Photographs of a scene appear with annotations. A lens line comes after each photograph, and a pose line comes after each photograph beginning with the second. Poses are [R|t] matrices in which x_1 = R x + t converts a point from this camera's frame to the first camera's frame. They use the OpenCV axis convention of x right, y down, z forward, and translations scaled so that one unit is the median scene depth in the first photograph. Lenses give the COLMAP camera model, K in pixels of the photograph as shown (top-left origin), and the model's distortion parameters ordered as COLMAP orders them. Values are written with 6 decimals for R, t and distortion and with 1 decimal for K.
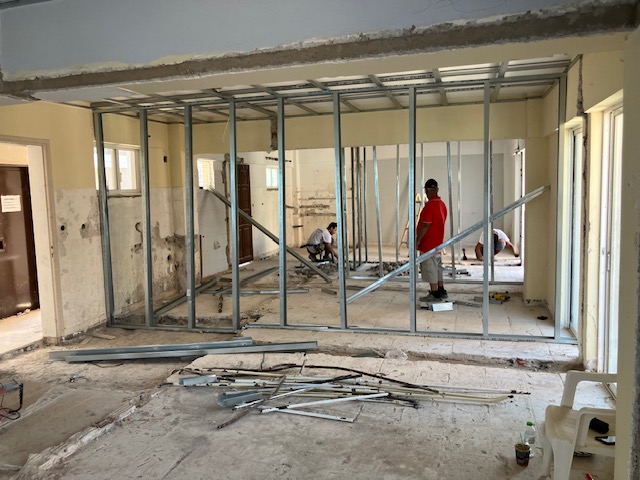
lens RADIAL K [[508.8, 0, 317.7], [0, 508.8, 232.6], [0, 0, 1]] dist [0.008019, -0.010618]
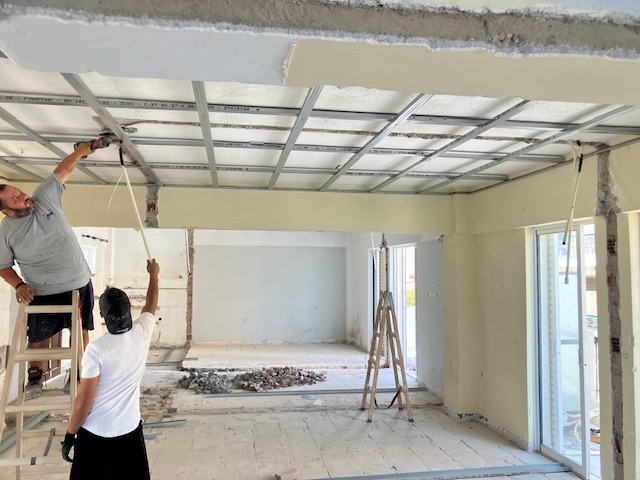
lens RADIAL K [[508.8, 0, 317.7], [0, 508.8, 232.6], [0, 0, 1]] dist [0.008019, -0.010618]
pose [[0.897553, 0.067274, 0.435743, -0.222968], [0.006856, 0.986042, -0.166356, -0.035005], [-0.440853, 0.152300, 0.884564, 0.284159]]
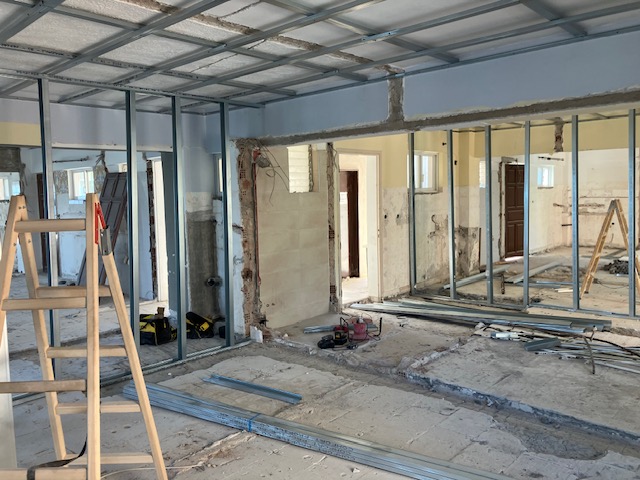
lens RADIAL K [[508.8, 0, 317.7], [0, 508.8, 232.6], [0, 0, 1]] dist [0.008019, -0.010618]
pose [[0.891081, 0.044610, -0.451647, -0.050731], [-0.042477, 0.998987, 0.014868, 0.018992], [0.451853, 0.005936, 0.892073, -0.247341]]
